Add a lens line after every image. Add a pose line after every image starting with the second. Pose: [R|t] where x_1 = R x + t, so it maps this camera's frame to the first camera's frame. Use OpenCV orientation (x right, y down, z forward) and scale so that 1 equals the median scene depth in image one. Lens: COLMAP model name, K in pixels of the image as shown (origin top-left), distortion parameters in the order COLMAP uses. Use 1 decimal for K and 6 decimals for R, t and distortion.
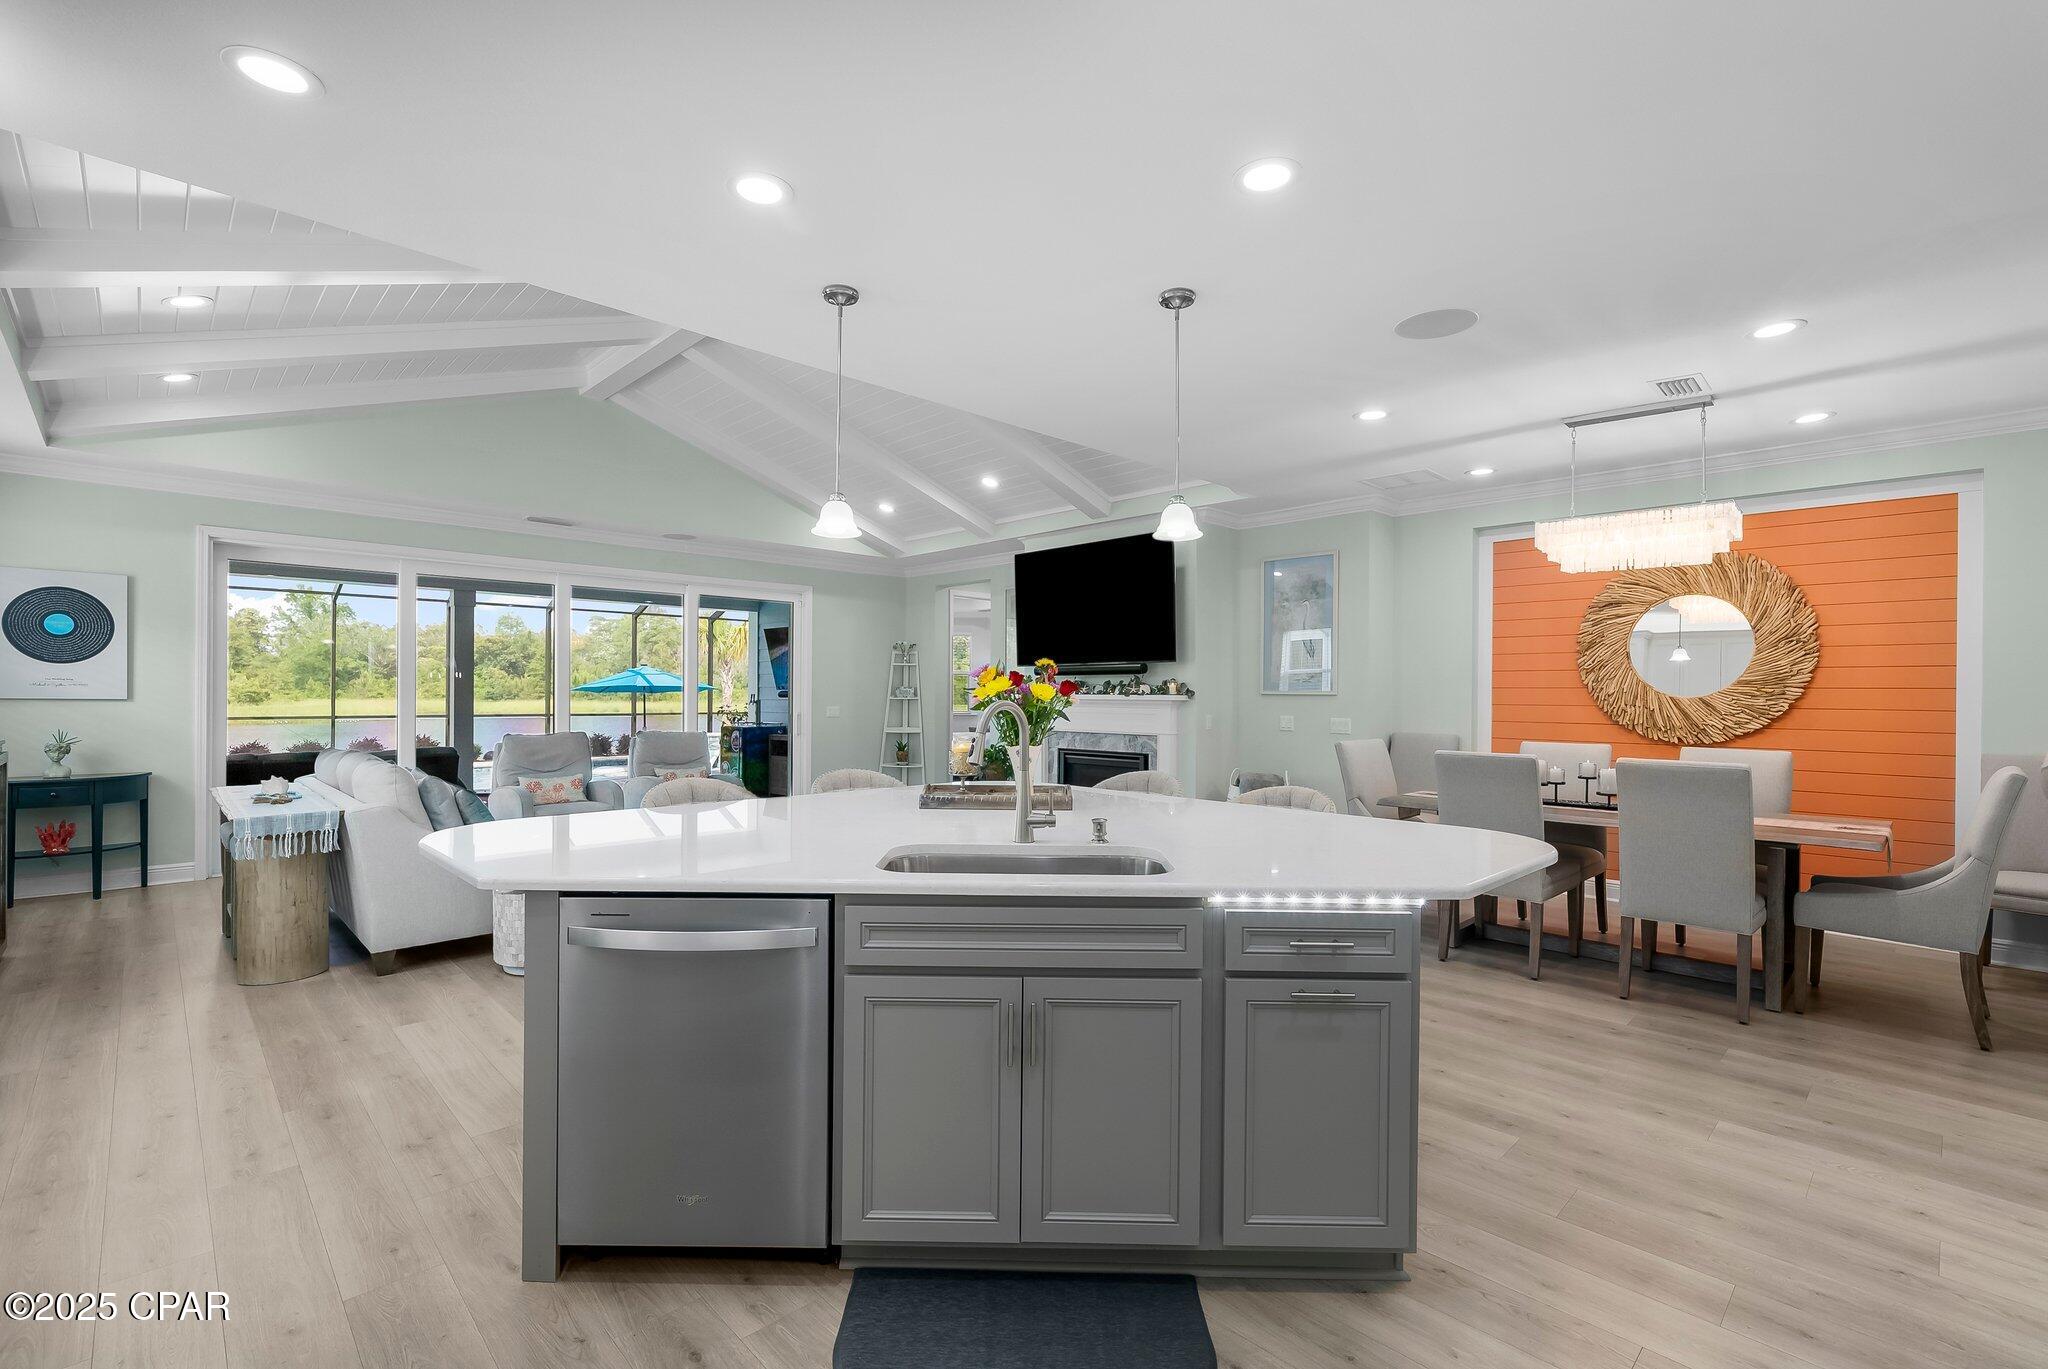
lens RADIAL K [[913.1, 0, 1031.2], [0, 913.1, 686.7], [0, 0, 1]] dist [0.000434, 0.000247]
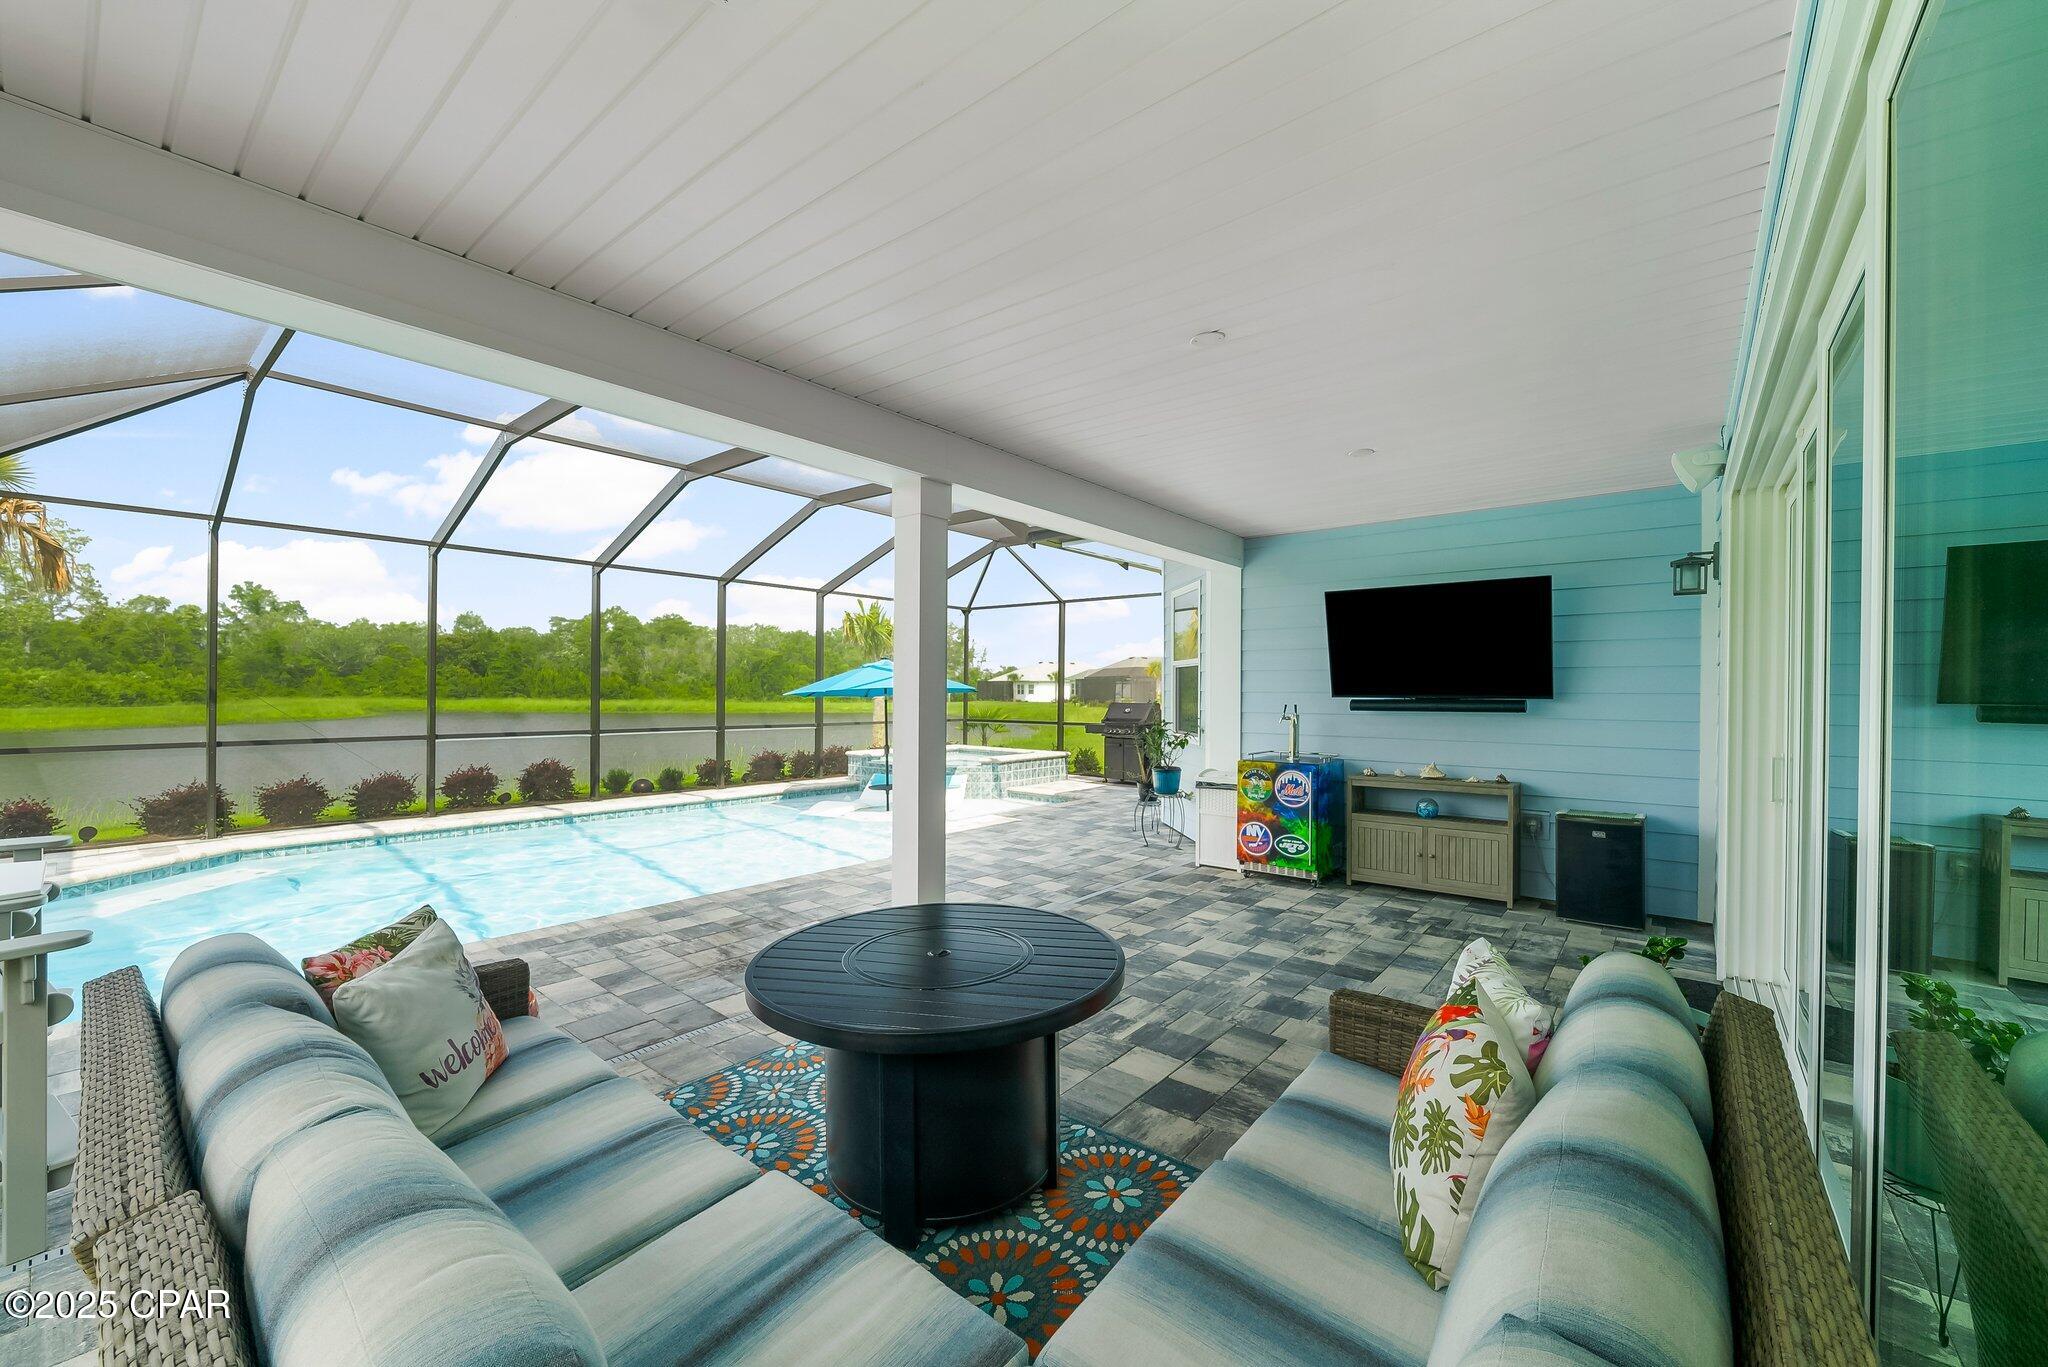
lens RADIAL K [[779.9, 0, 1021.5], [0, 779.9, 688.7], [0, 0, 1]] dist [-0.002373, 0.000030]
pose [[0.993185, 0.000853, 0.116543, -0.833507], [-0.001439, 0.999987, 0.004949, -0.007927], [-0.116537, -0.005083, 0.993173, 0.818102]]
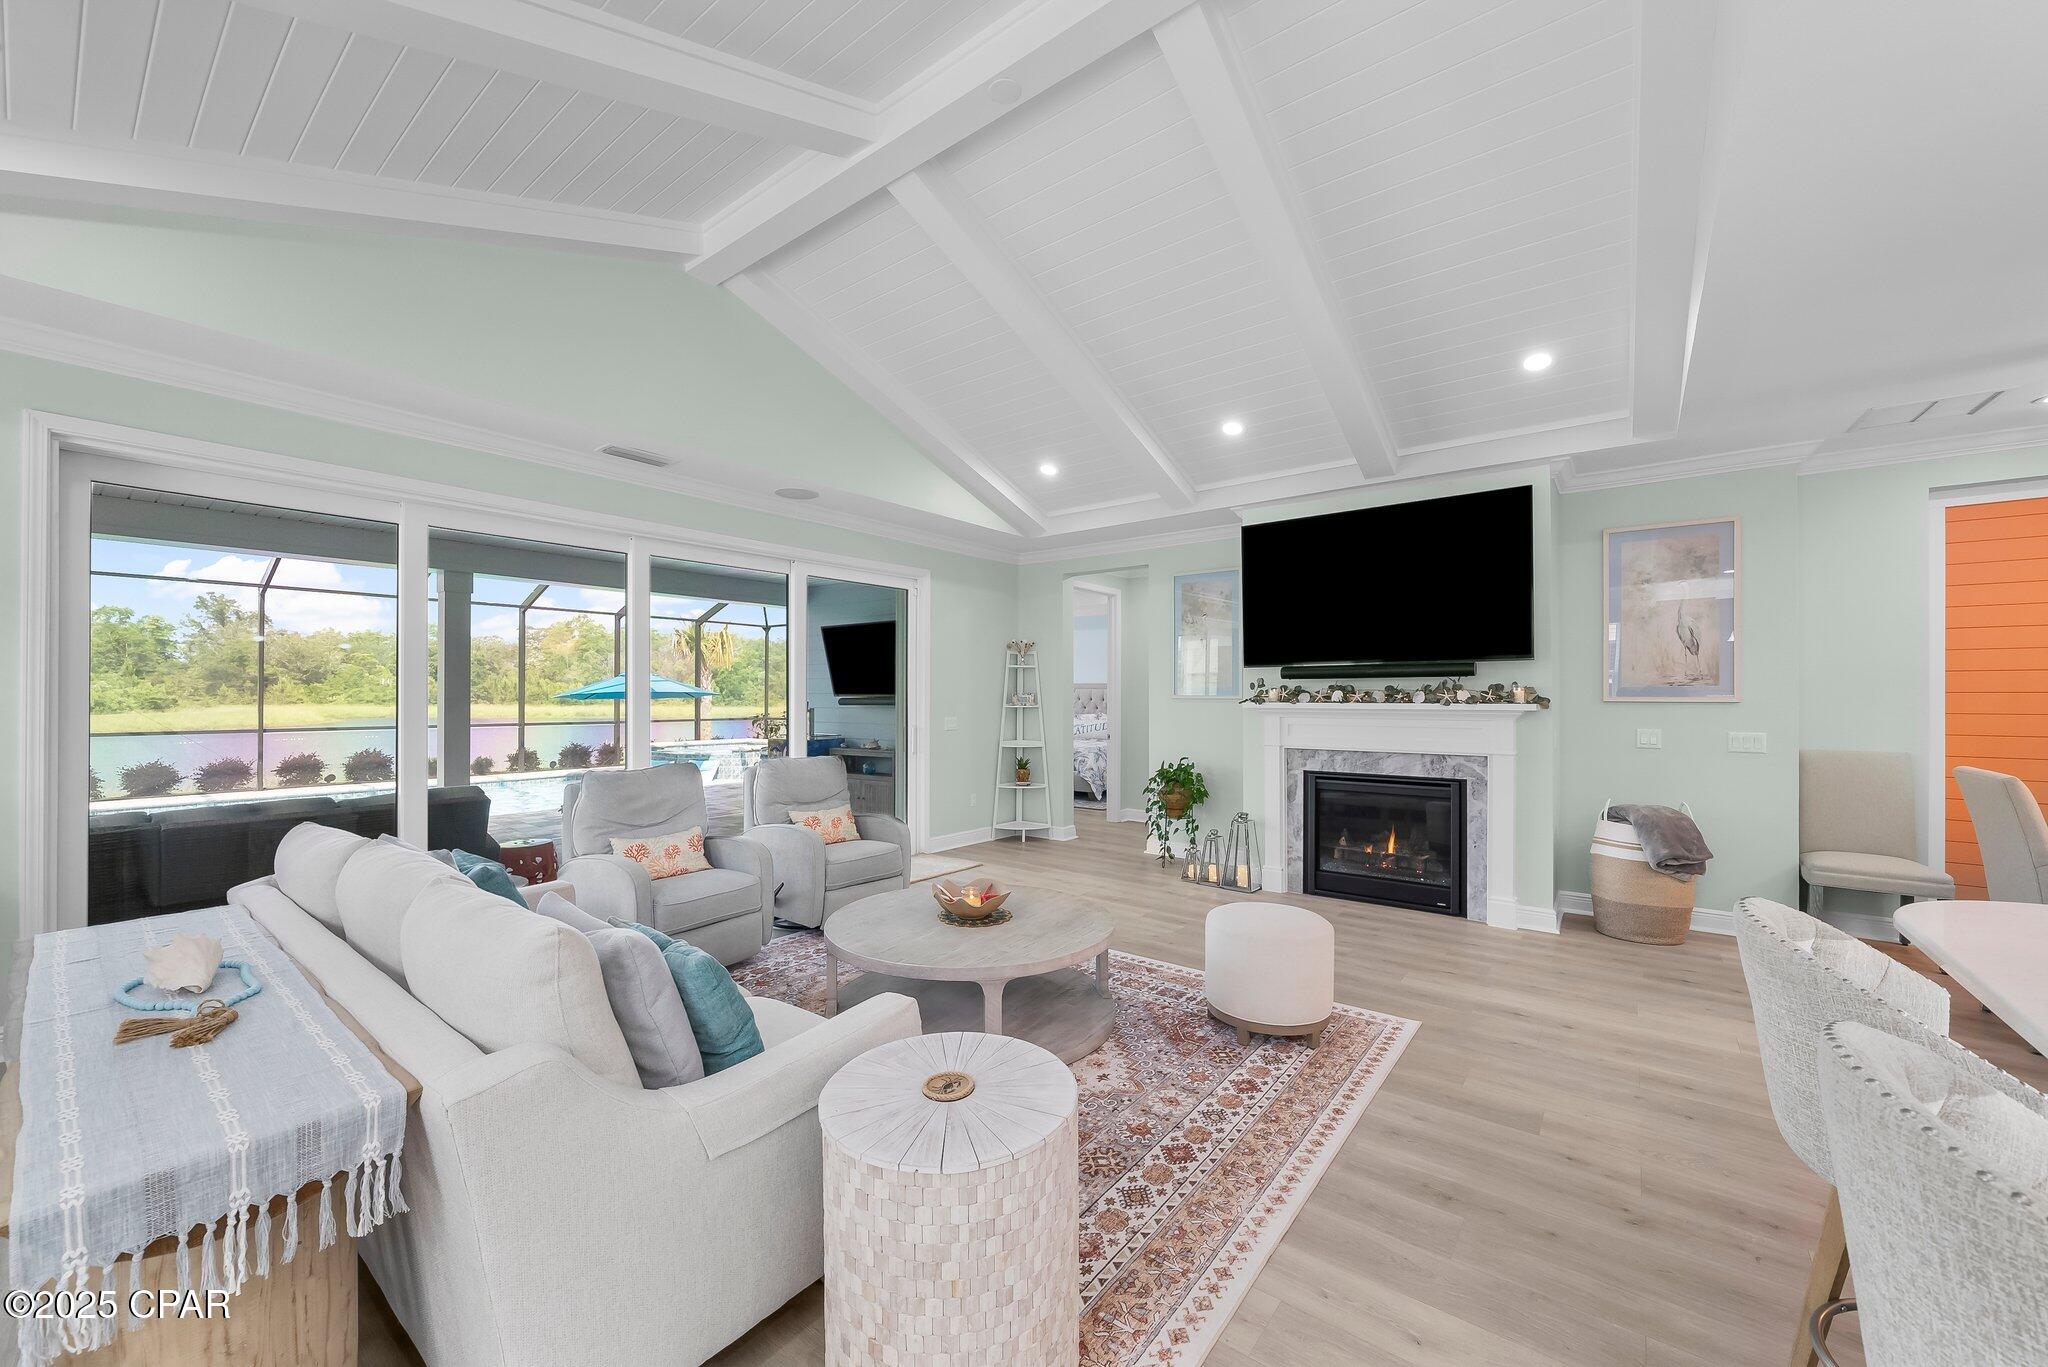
lens RADIAL K [[779.9, 0, 1025.4], [0, 779.9, 685.7], [0, 0, 1]] dist [-0.002373, 0.000030]
pose [[0.991092, -0.003879, 0.133124, -0.307757], [0.004448, 0.999982, -0.003977, -0.004713], [-0.133106, 0.004534, 0.991091, 0.371425]]
